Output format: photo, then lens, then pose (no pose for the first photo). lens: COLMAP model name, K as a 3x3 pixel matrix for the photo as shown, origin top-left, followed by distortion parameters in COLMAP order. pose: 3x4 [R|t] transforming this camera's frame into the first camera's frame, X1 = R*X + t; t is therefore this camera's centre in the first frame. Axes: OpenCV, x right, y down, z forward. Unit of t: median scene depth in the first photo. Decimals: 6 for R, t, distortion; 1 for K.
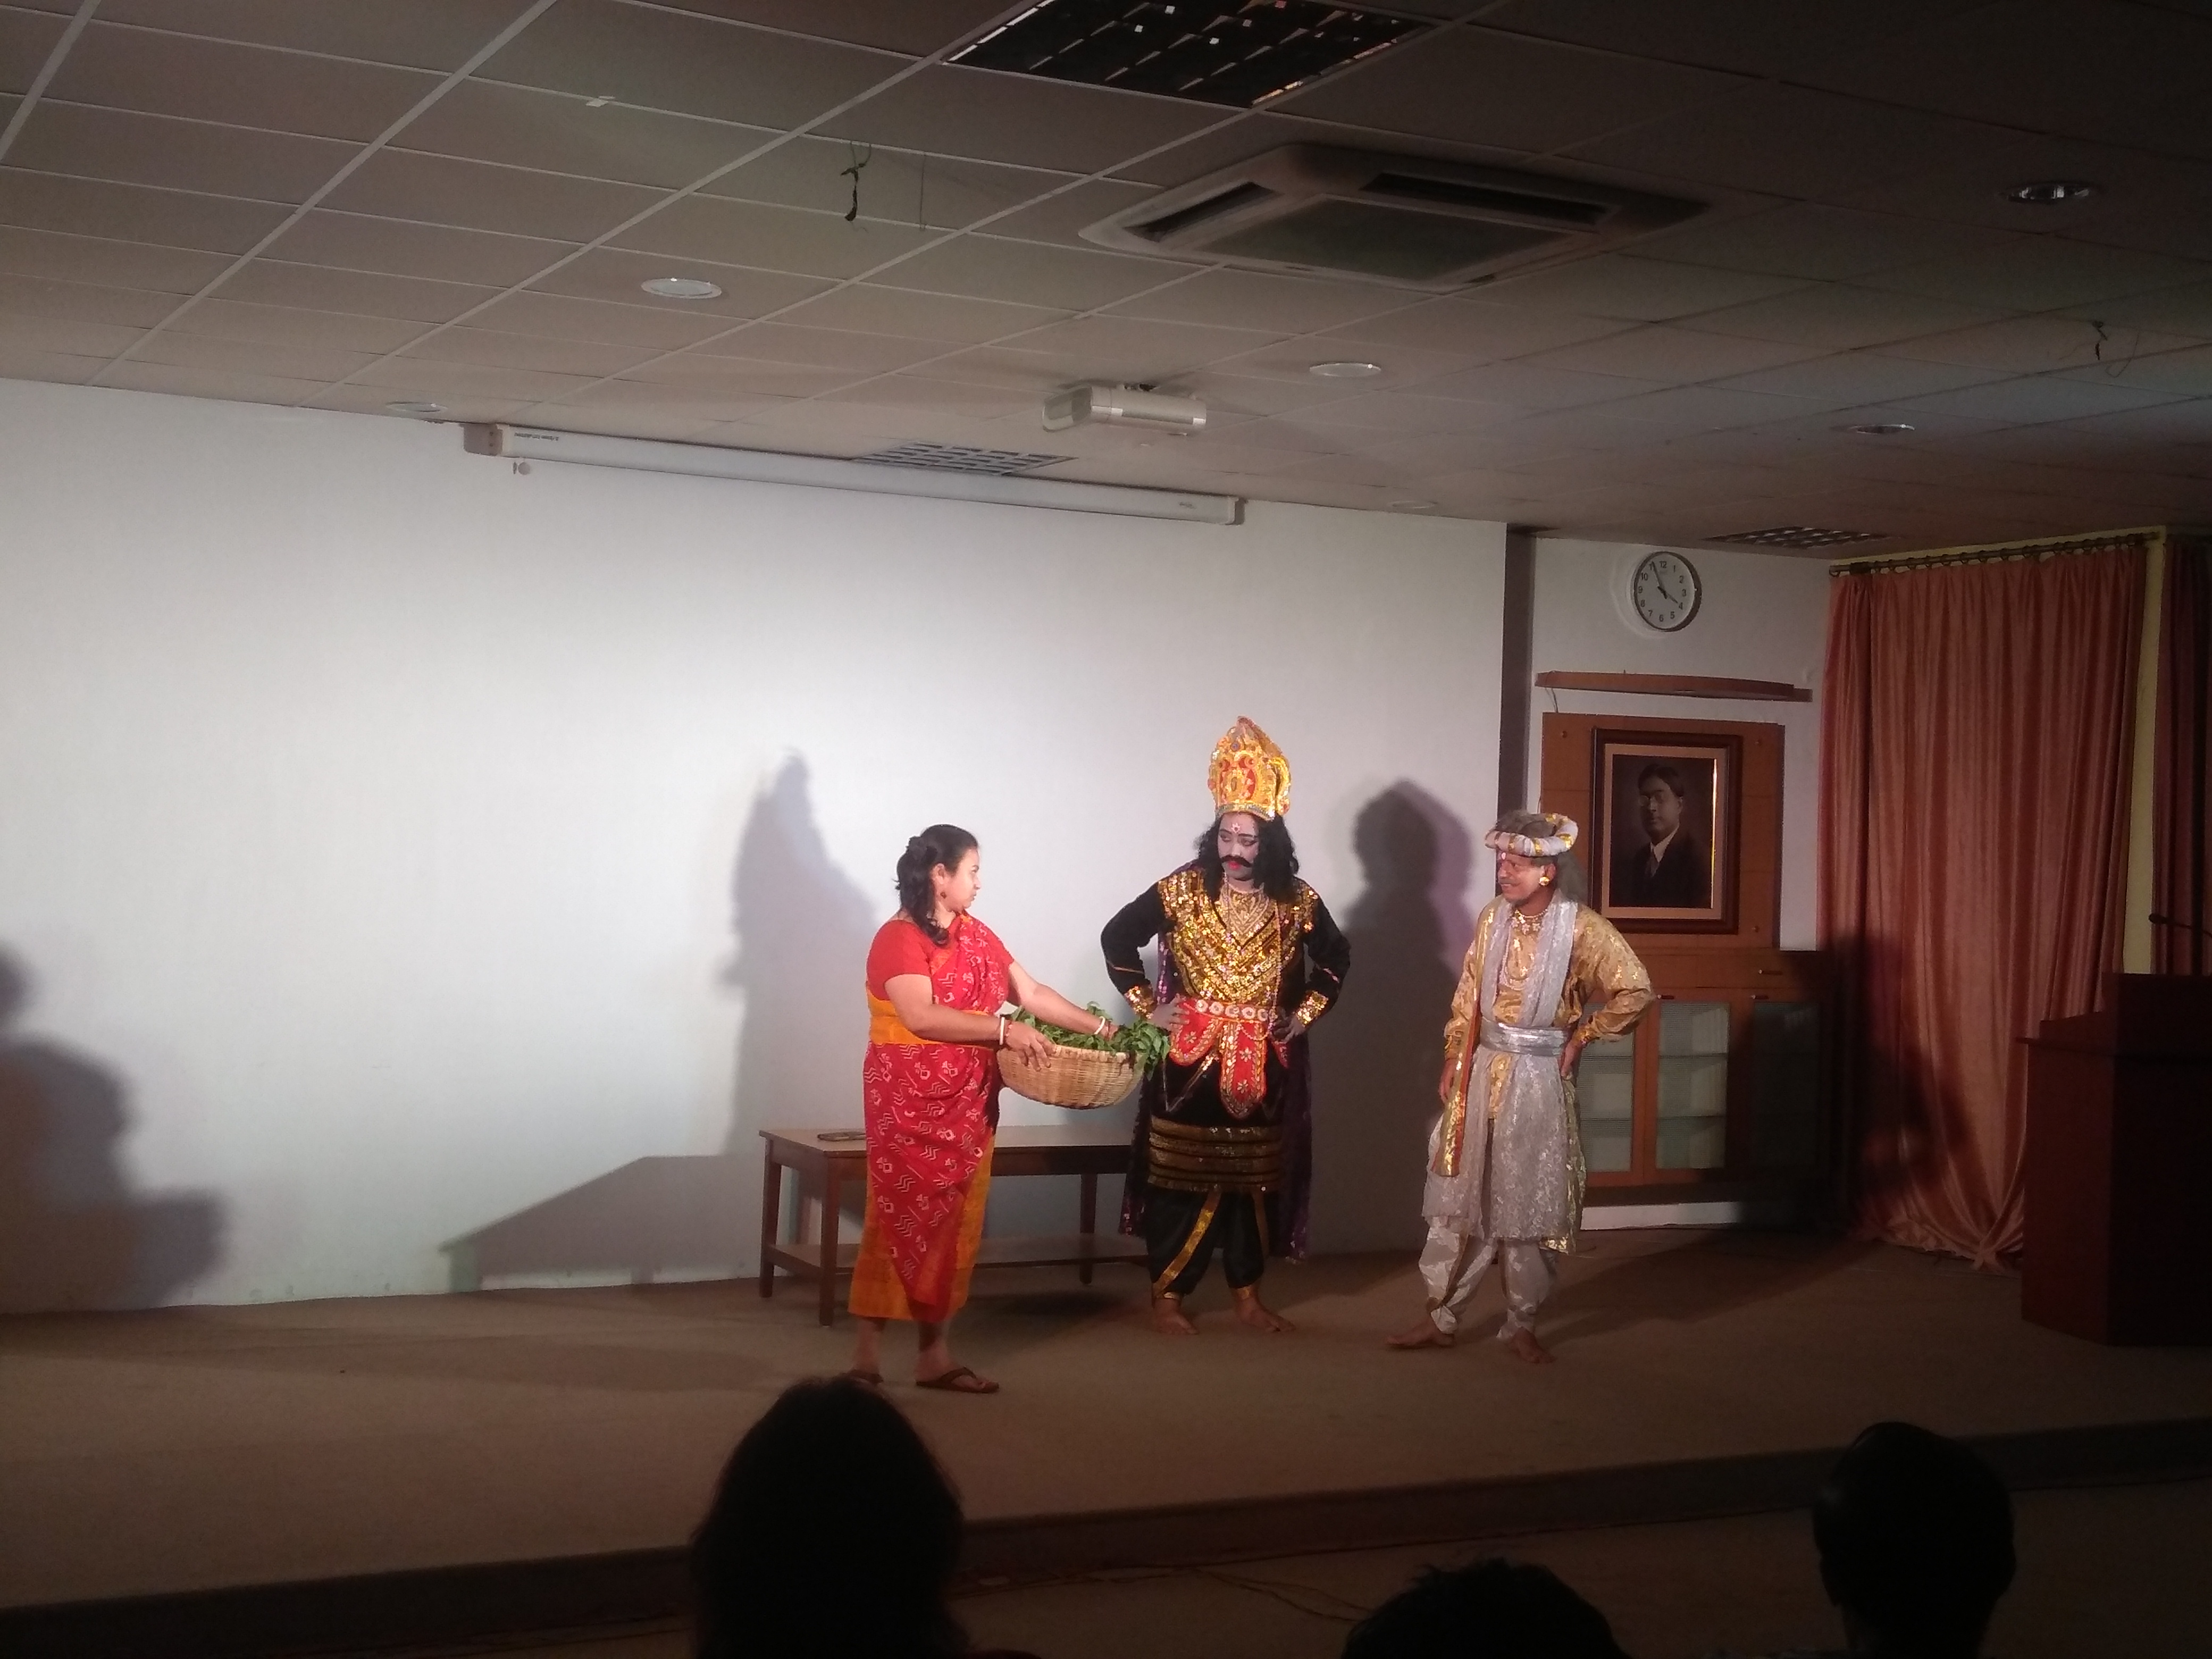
lens RADIAL K [[2970.6, 0, 1106.0], [0, 2970.6, 829.5], [0, 0, 1]] dist [0.121803, -0.037996]
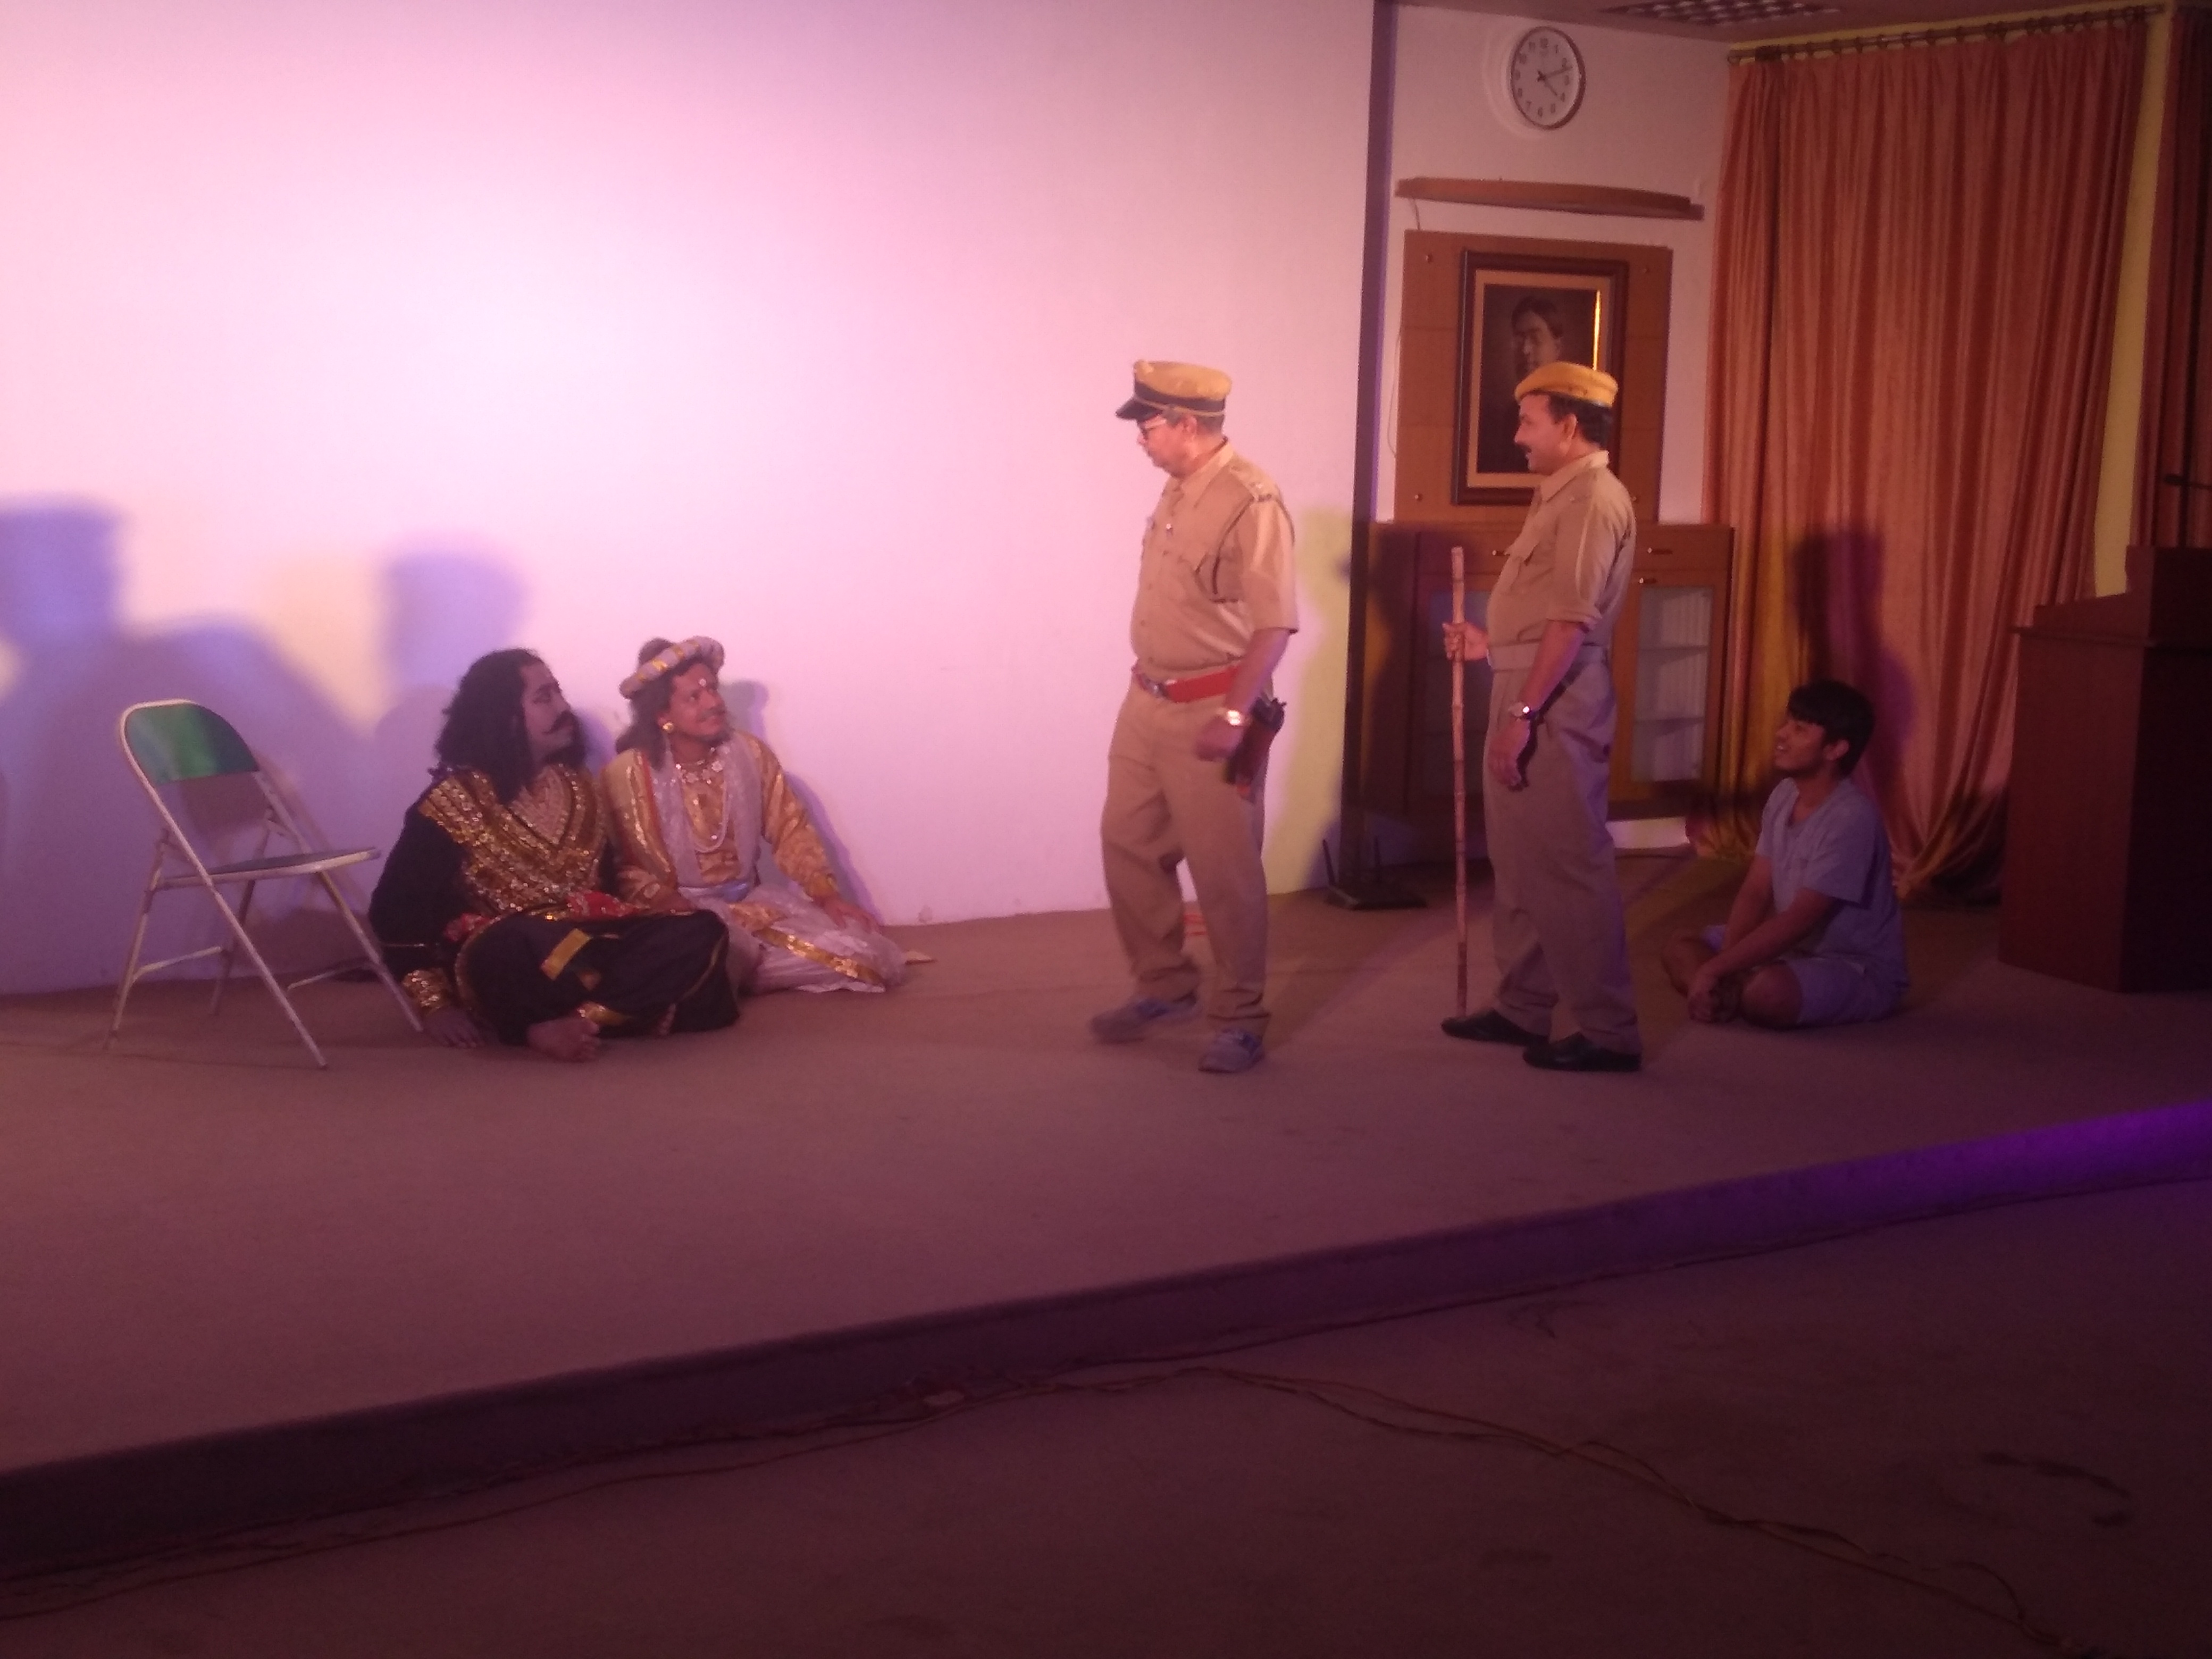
lens RADIAL K [[3147.0, 0, 1098.4], [0, 3147.0, 830.0], [0, 0, 1]] dist [0.163202, -0.392870]
pose [[0.988839, -0.019898, 0.147654, -0.064628], [-0.000155, 0.990904, 0.134573, 0.006161], [-0.148989, -0.133094, 0.979841, 0.151370]]
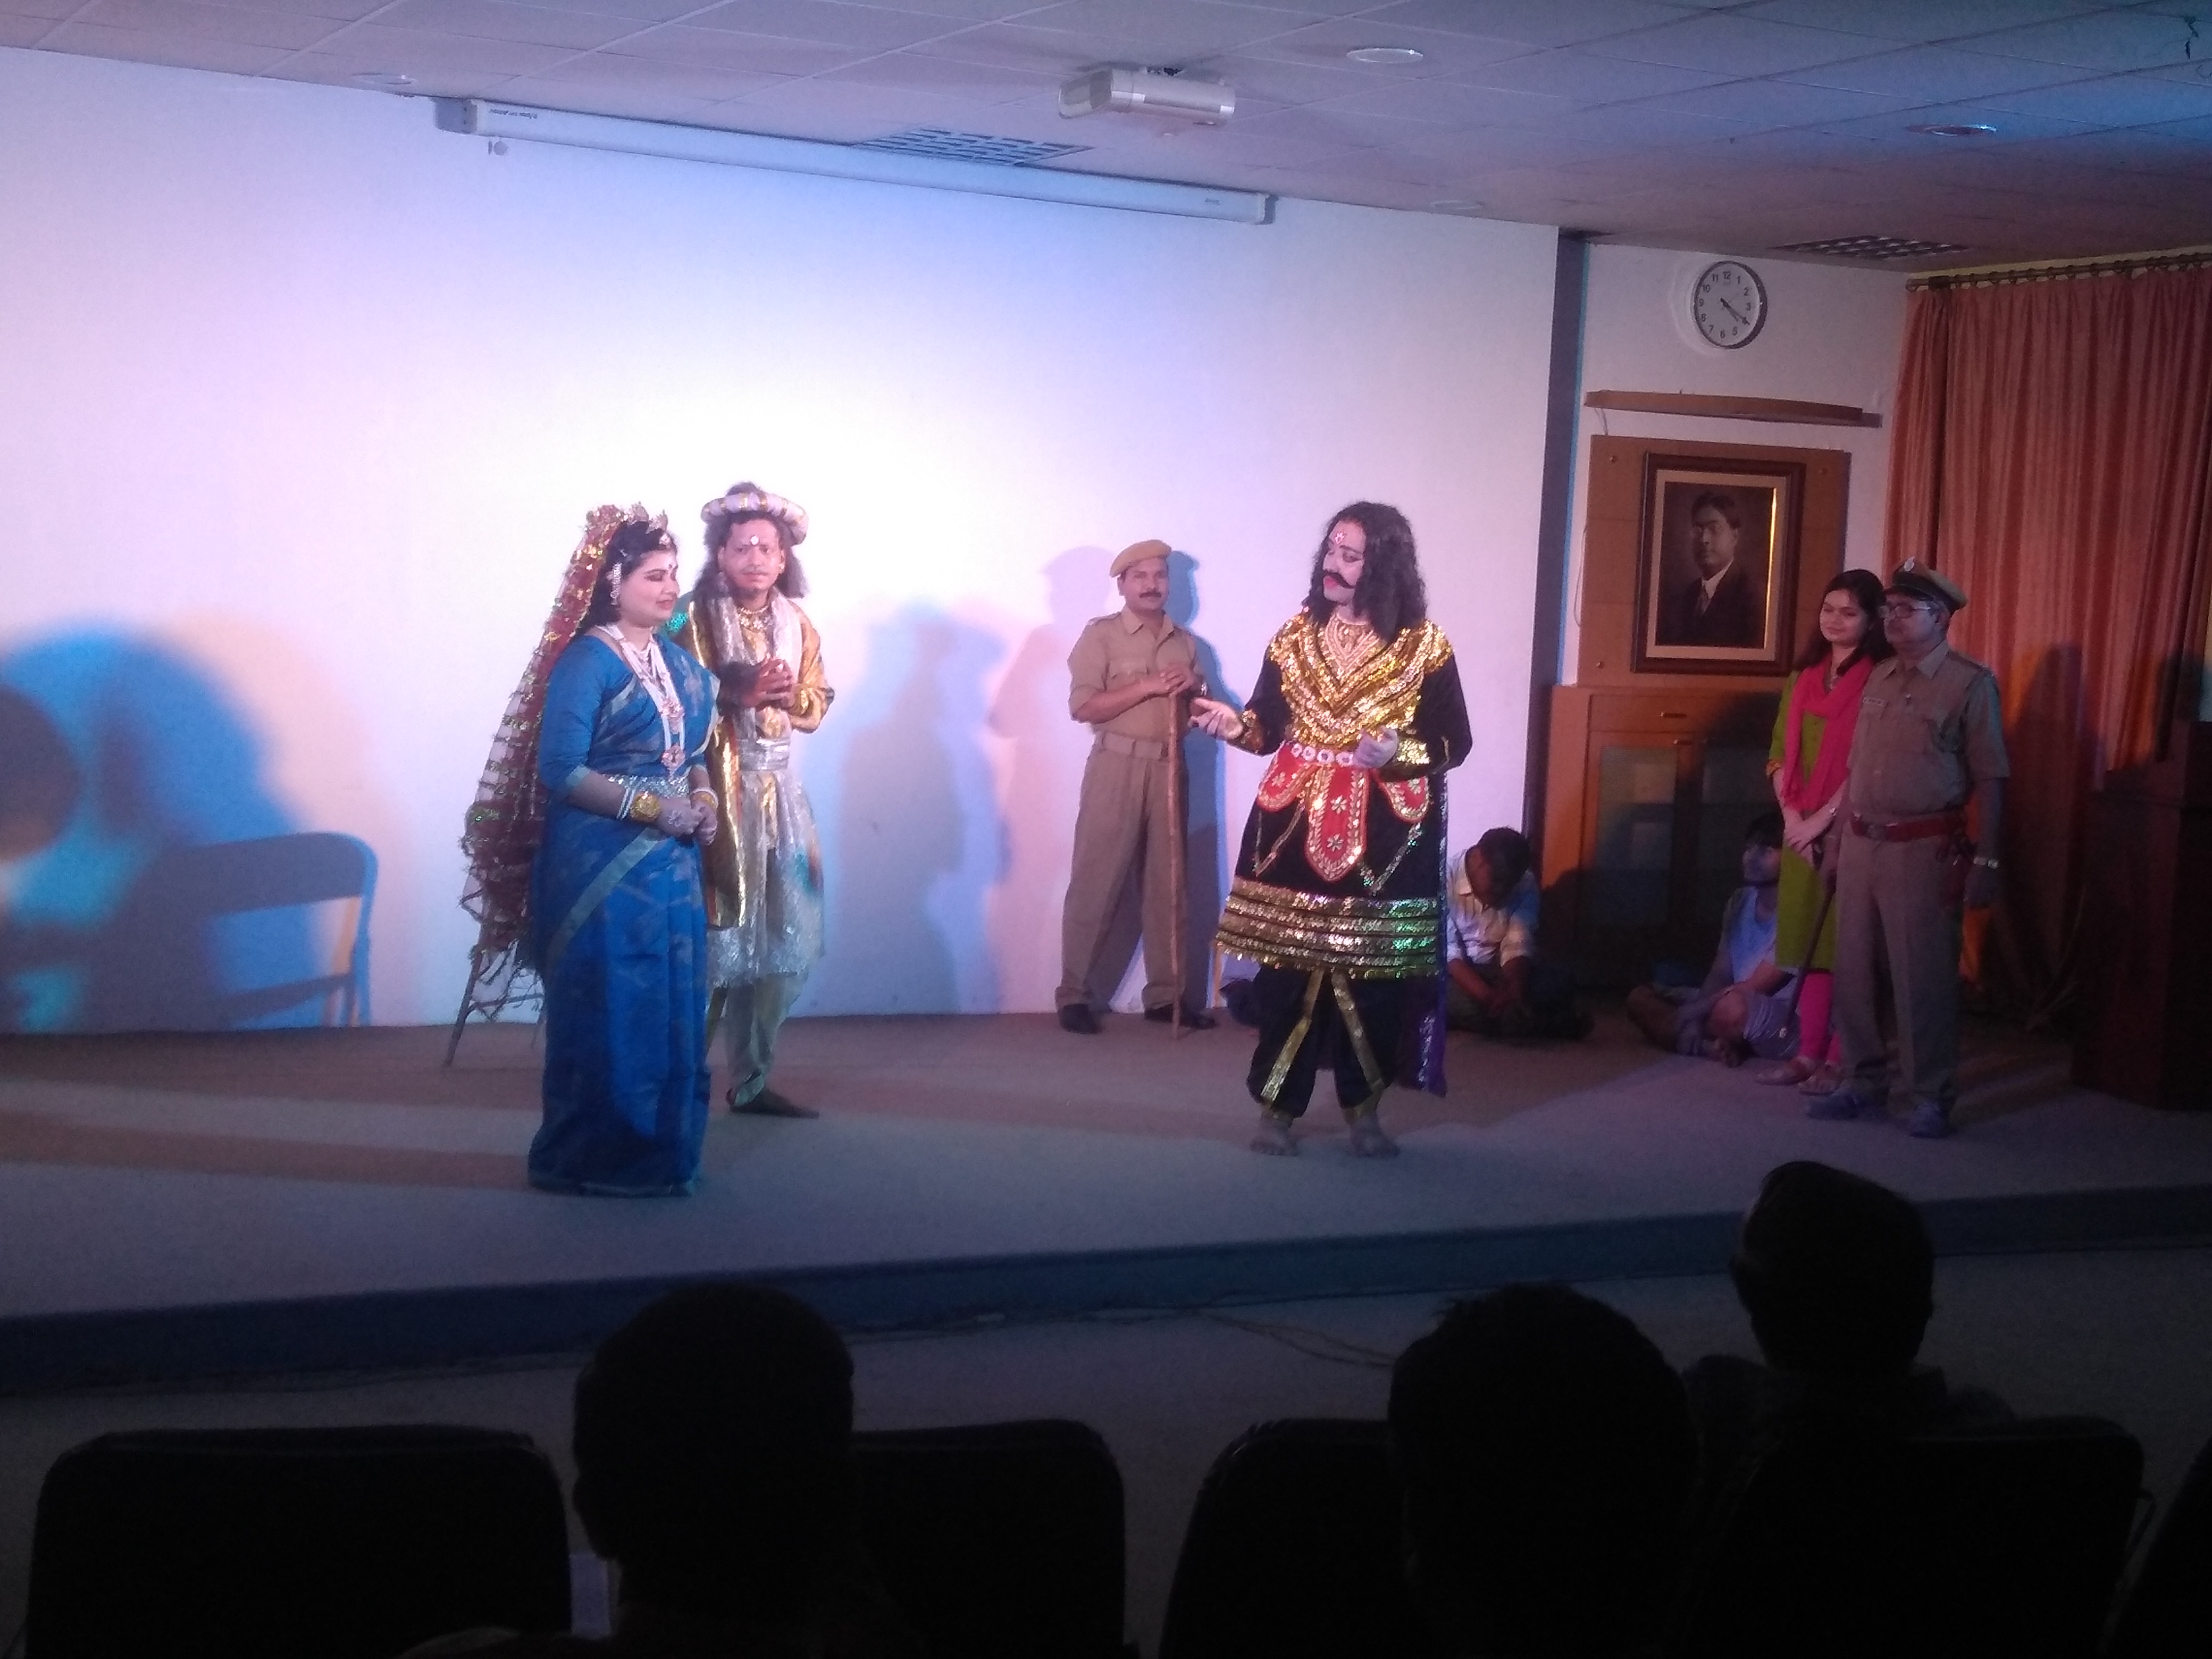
lens RADIAL K [[3234.0, 0, 1105.6], [0, 3234.0, 850.6], [0, 0, 1]] dist [0.117842, -0.123922]
pose [[0.999831, 0.018037, -0.003545, 0.000827], [-0.017653, 0.995933, 0.088351, 0.003059], [0.005124, -0.088274, 0.996083, -0.023166]]
